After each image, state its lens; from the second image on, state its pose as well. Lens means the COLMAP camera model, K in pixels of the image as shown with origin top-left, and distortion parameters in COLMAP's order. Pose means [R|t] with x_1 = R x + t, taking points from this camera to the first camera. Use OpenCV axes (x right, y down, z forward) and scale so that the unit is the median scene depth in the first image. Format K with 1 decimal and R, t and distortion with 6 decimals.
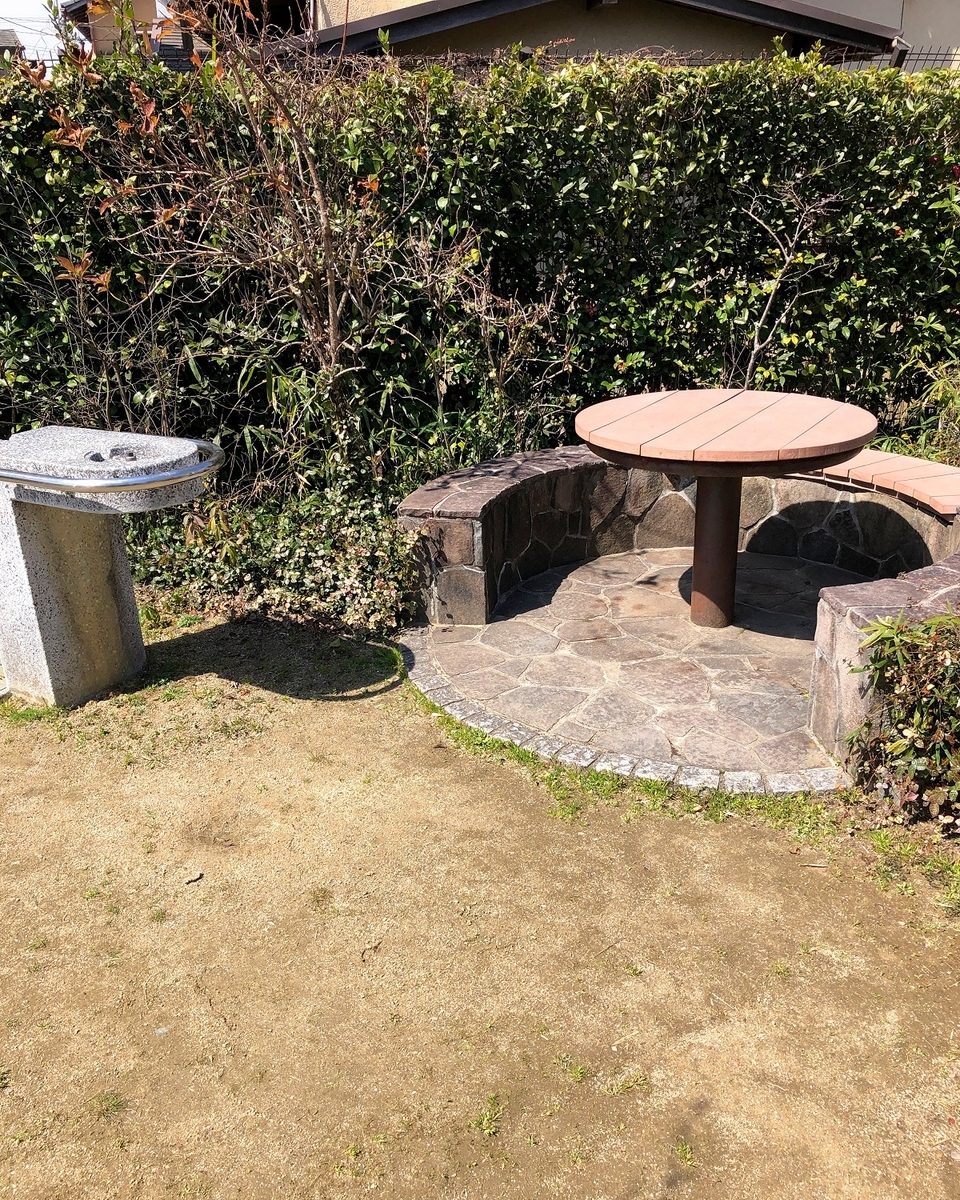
lens RADIAL K [[1038.1, 0, 480.0], [0, 1038.1, 600.0], [0, 0, 1]] dist [0.033158, 0.001086]
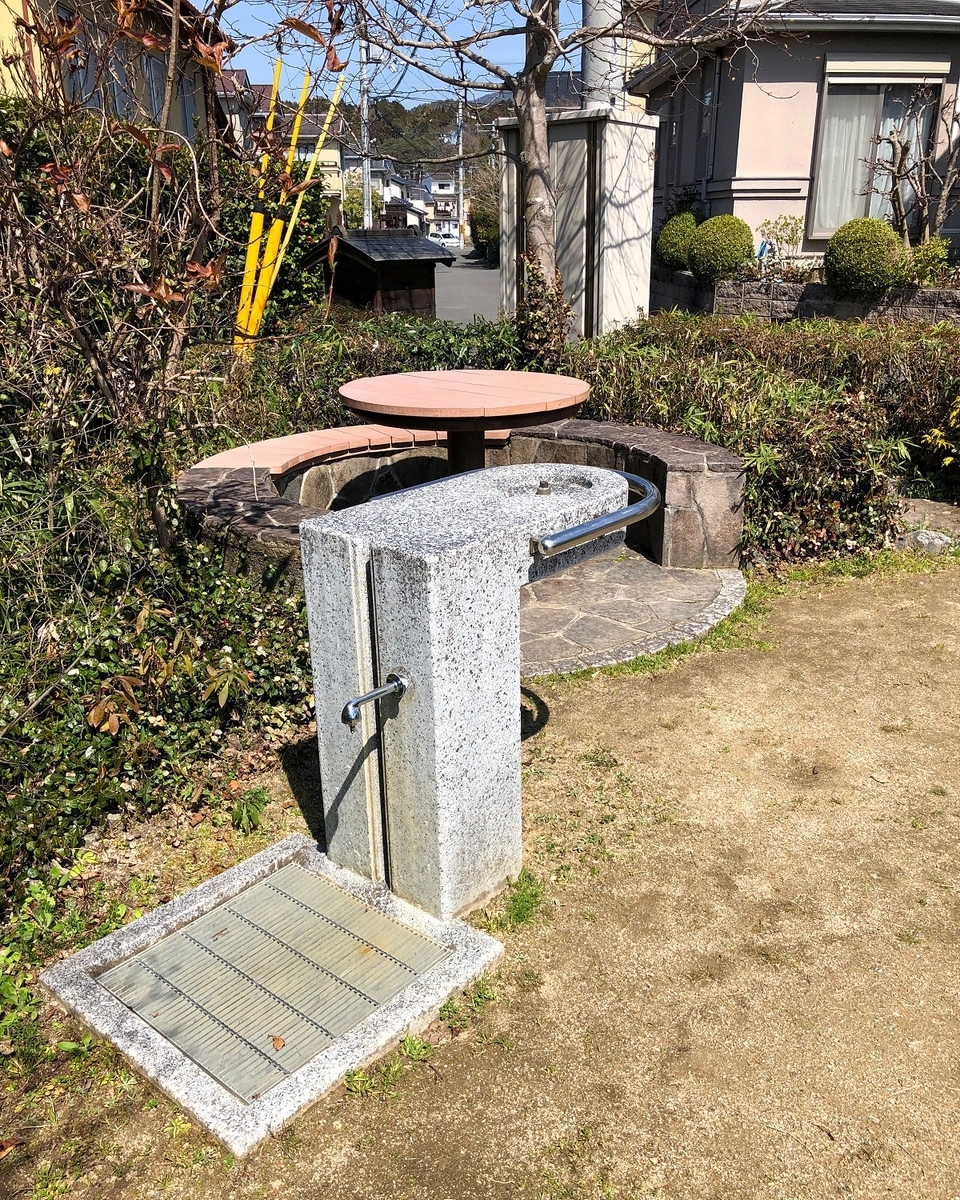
lens RADIAL K [[1069.4, 0, 480.0], [0, 1069.4, 600.0], [0, 0, 1]] dist [-0.004871, 0.105480]
pose [[0.185953, -0.301586, 0.935129, -0.820642], [0.369777, 0.903239, 0.217770, -0.183482], [-0.910322, 0.305294, 0.279480, 0.618670]]
